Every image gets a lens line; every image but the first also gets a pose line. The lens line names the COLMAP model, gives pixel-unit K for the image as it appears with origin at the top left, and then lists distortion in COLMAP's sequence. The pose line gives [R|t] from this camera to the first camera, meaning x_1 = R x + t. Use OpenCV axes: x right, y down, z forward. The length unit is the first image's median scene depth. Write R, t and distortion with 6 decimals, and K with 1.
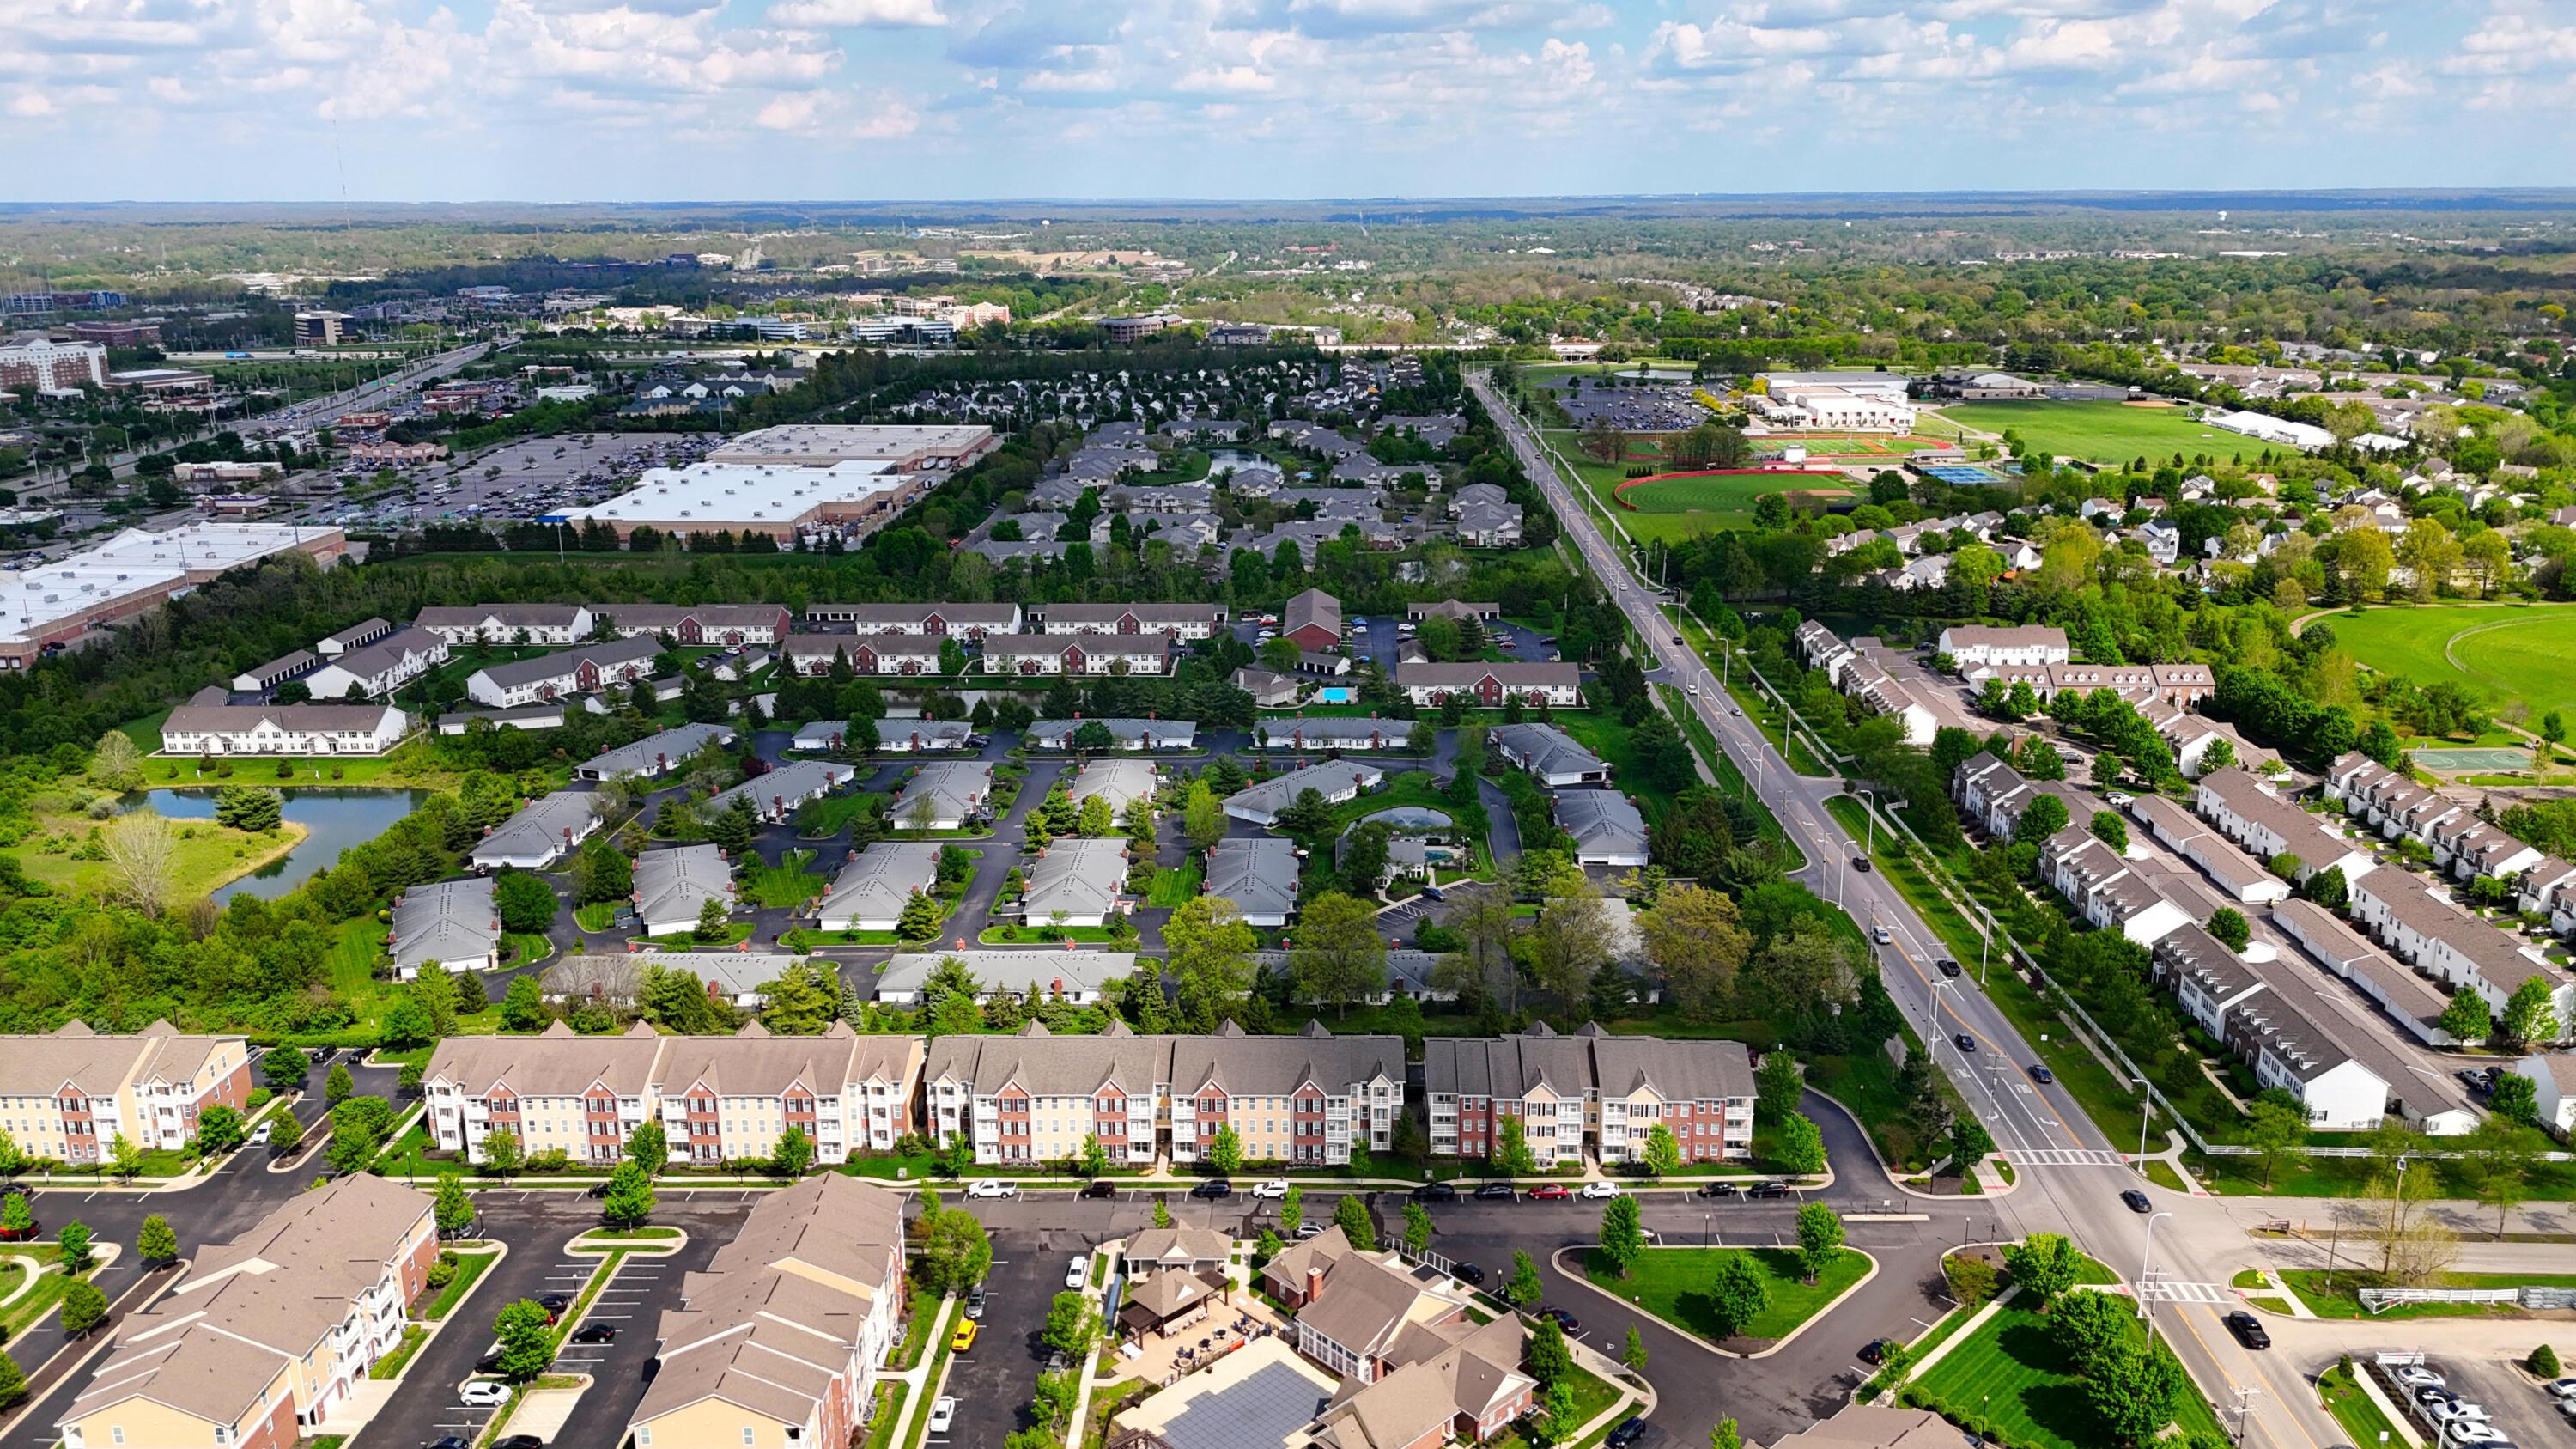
lens RADIAL K [[1893.2, 0, 1289.8], [0, 1893.2, 727.3], [0, 0, 1]] dist [0.067208, -0.055176]
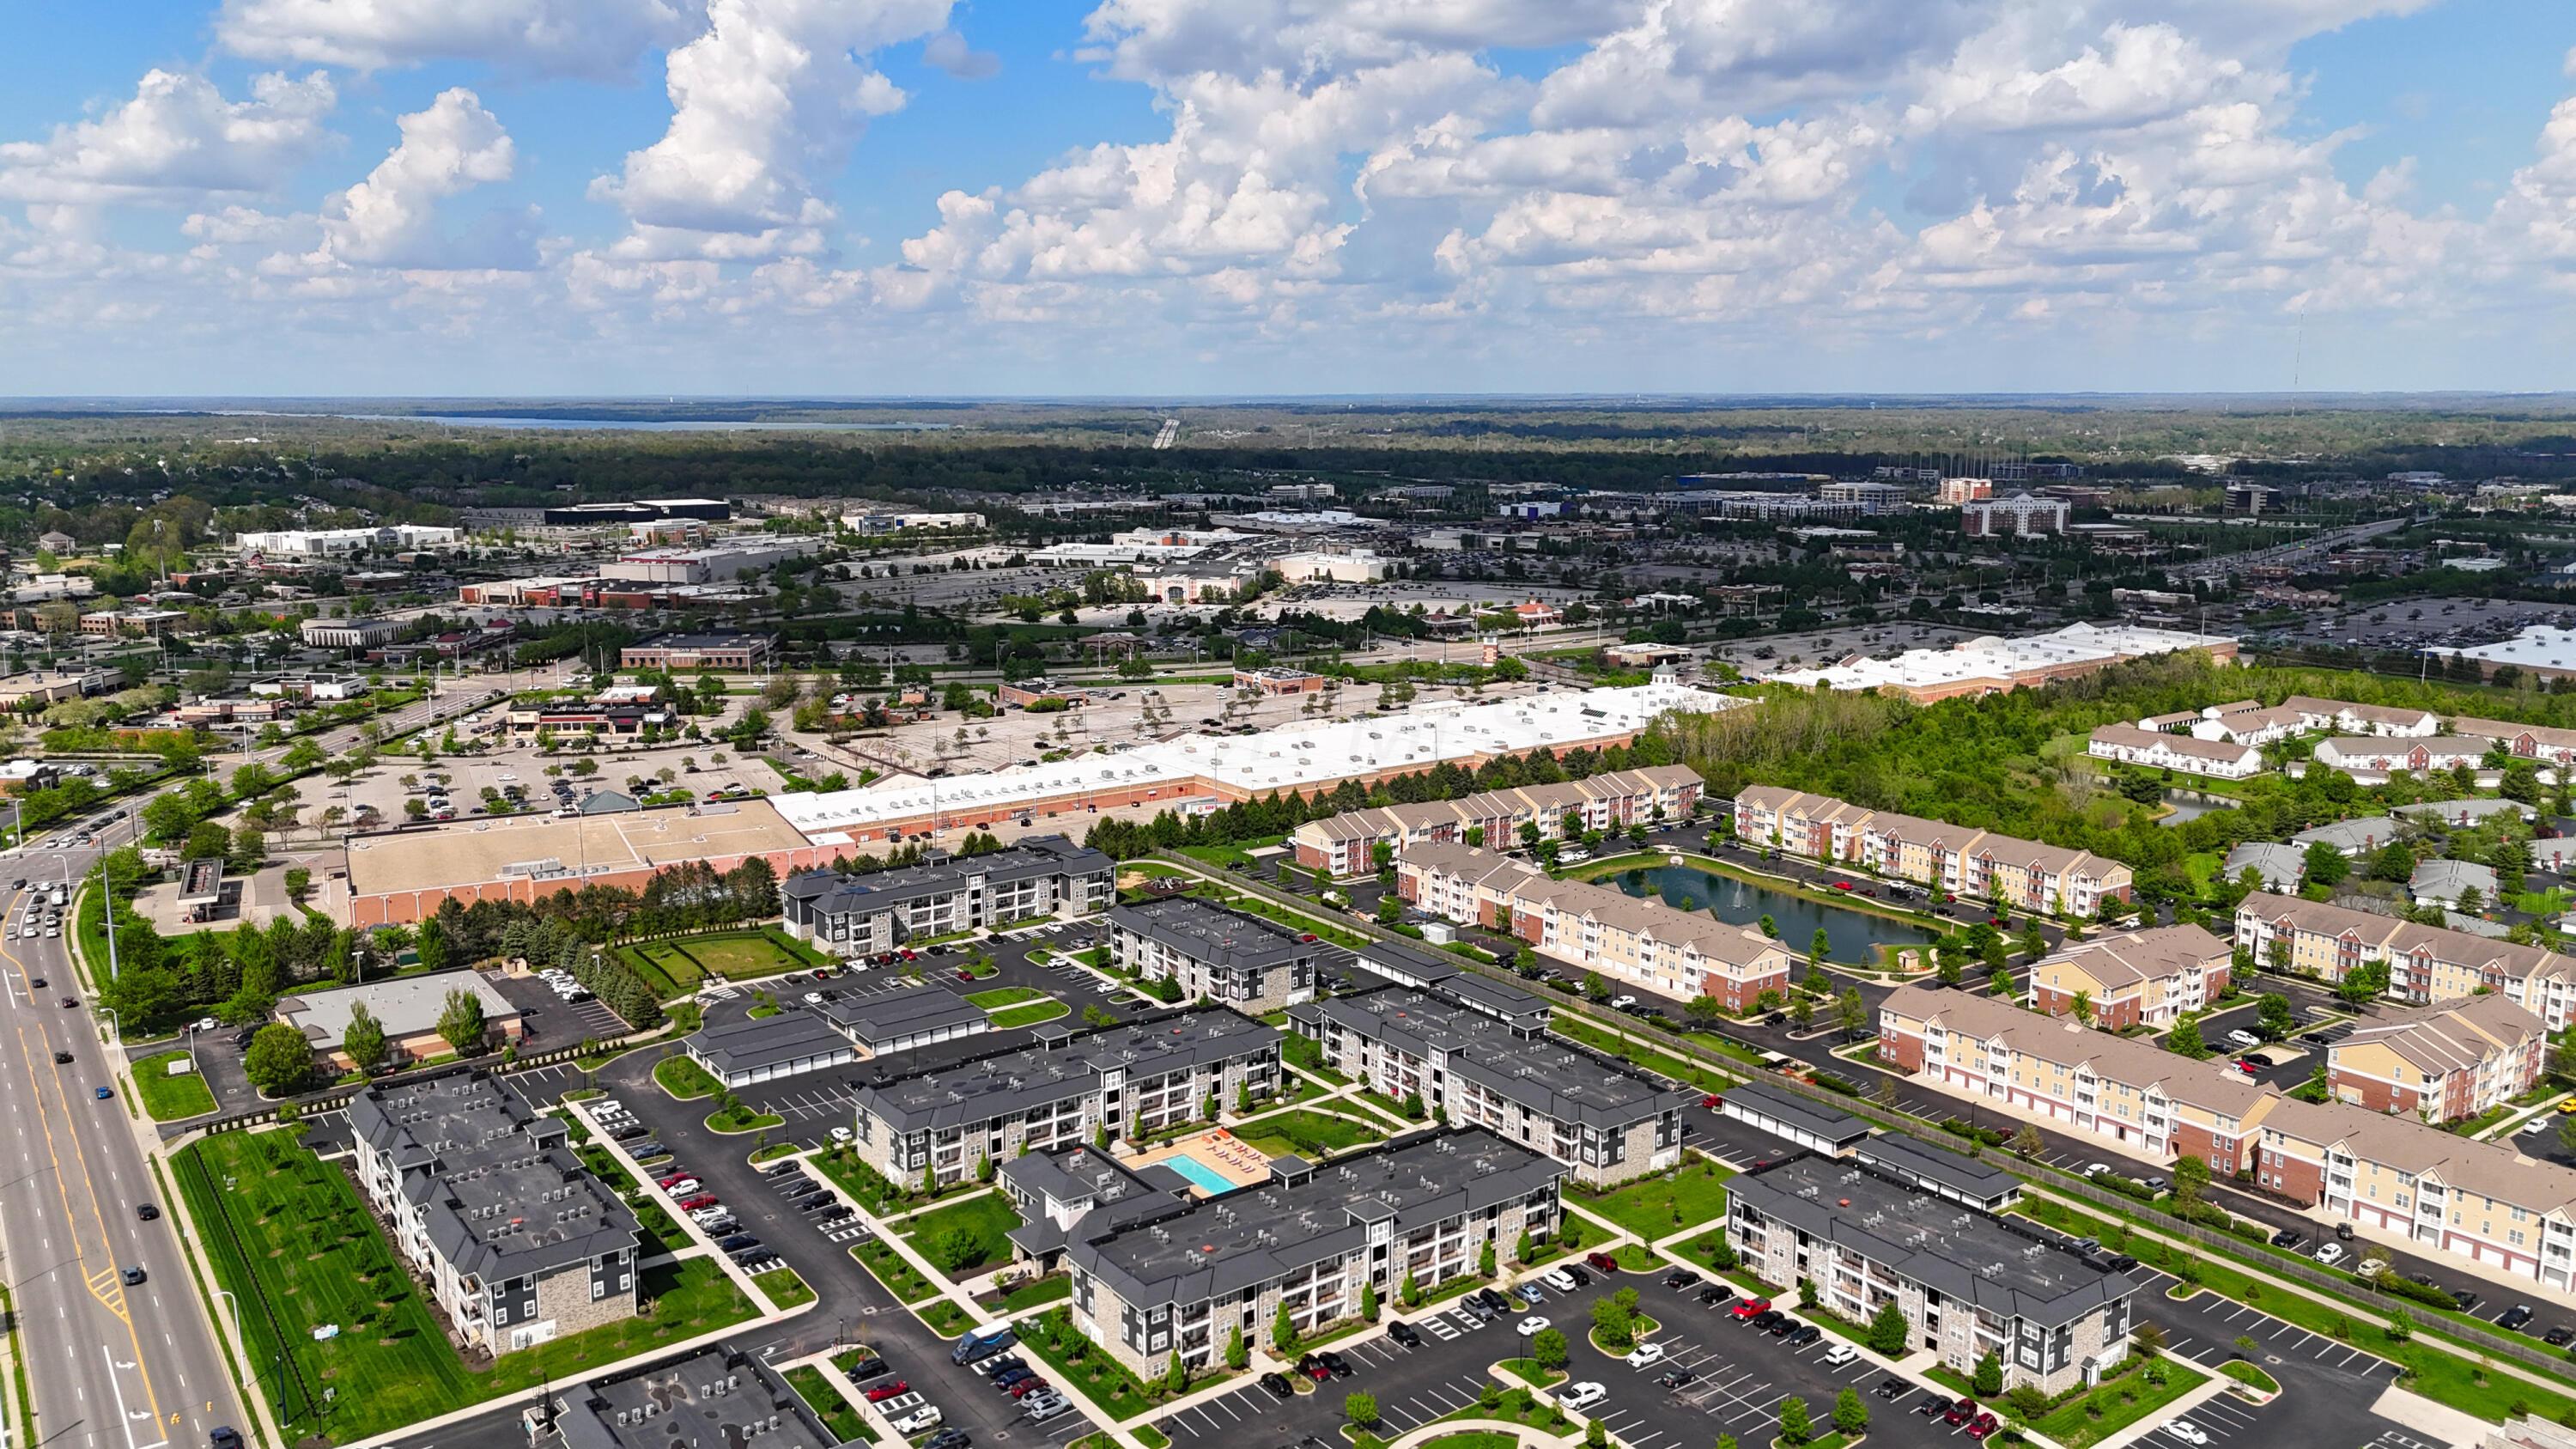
lens RADIAL K [[1893.2, 0, 1289.8], [0, 1893.2, 727.3], [0, 0, 1]] dist [0.067208, -0.055176]
pose [[0.607621, 0.146290, -0.780638, 0.120910], [-0.218971, 0.975653, 0.012396, 0.078431], [0.763445, 0.163405, 0.624860, -0.257208]]
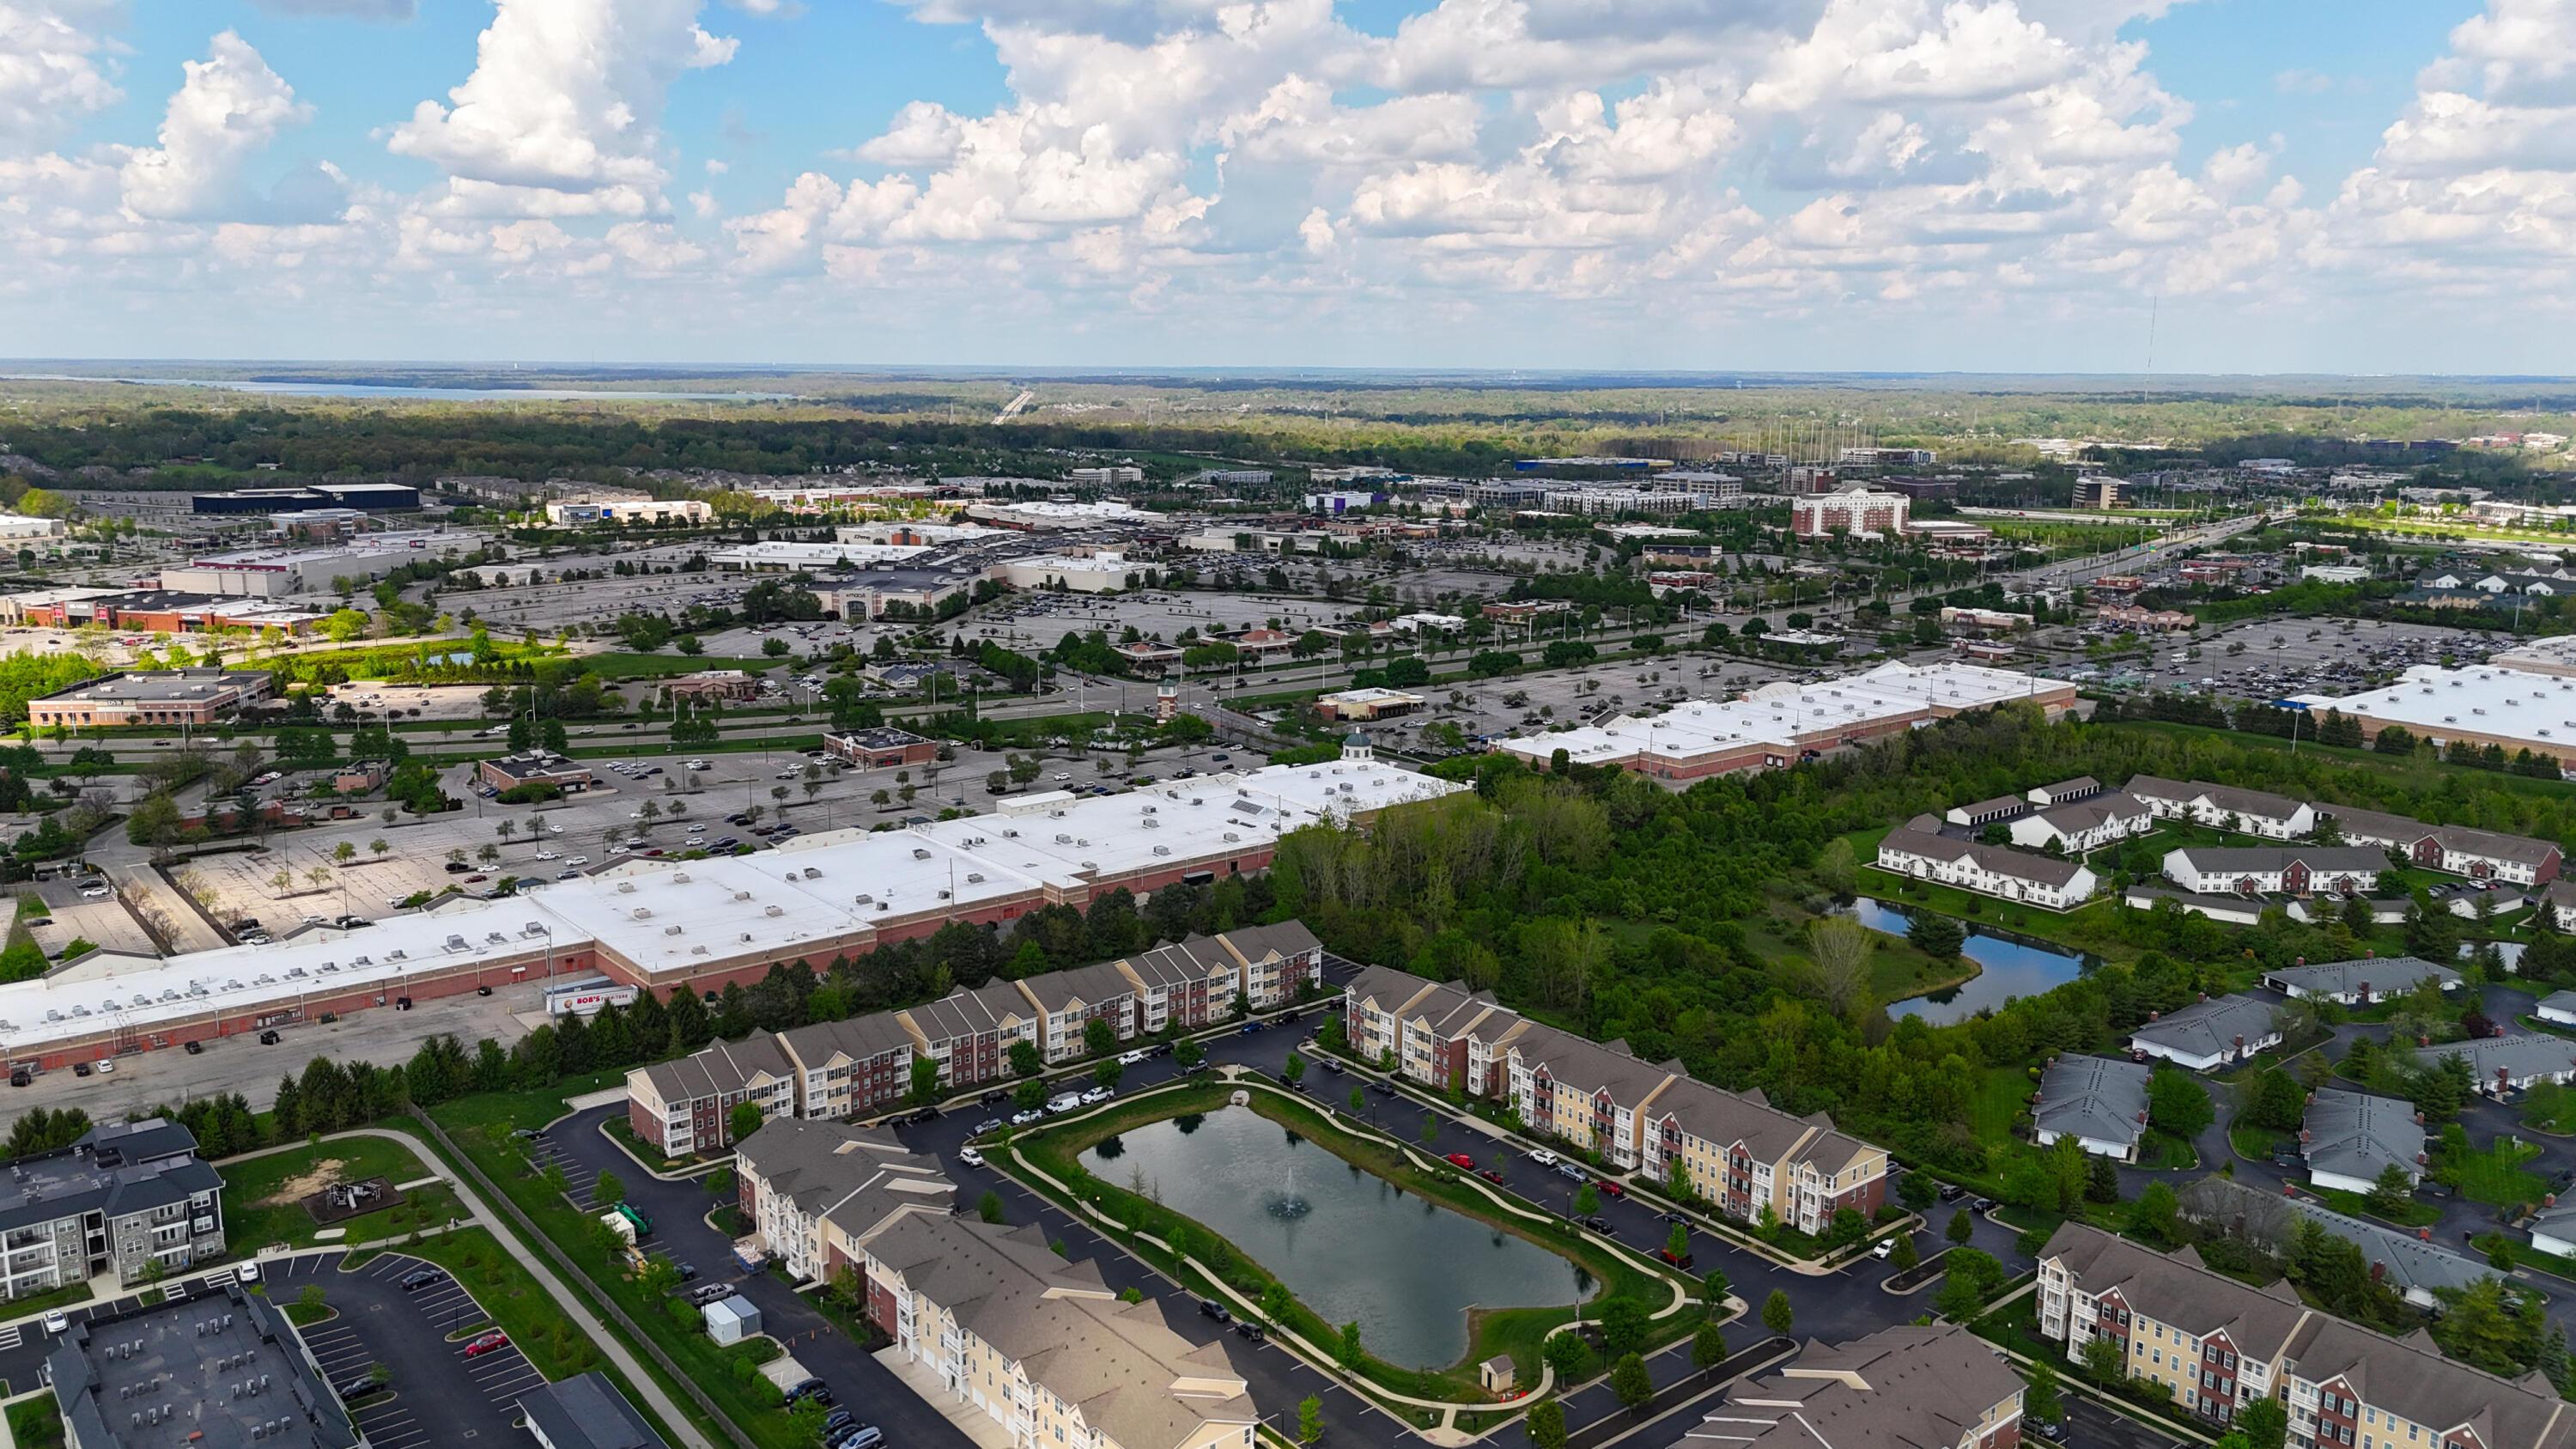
lens RADIAL K [[1893.2, 0, 1289.8], [0, 1893.2, 727.3], [0, 0, 1]] dist [0.067208, -0.055176]
pose [[0.654528, 0.155452, -0.739883, -0.009545], [-0.217678, 0.975941, 0.012483, -0.003068], [0.724023, 0.152886, 0.672619, 0.011900]]
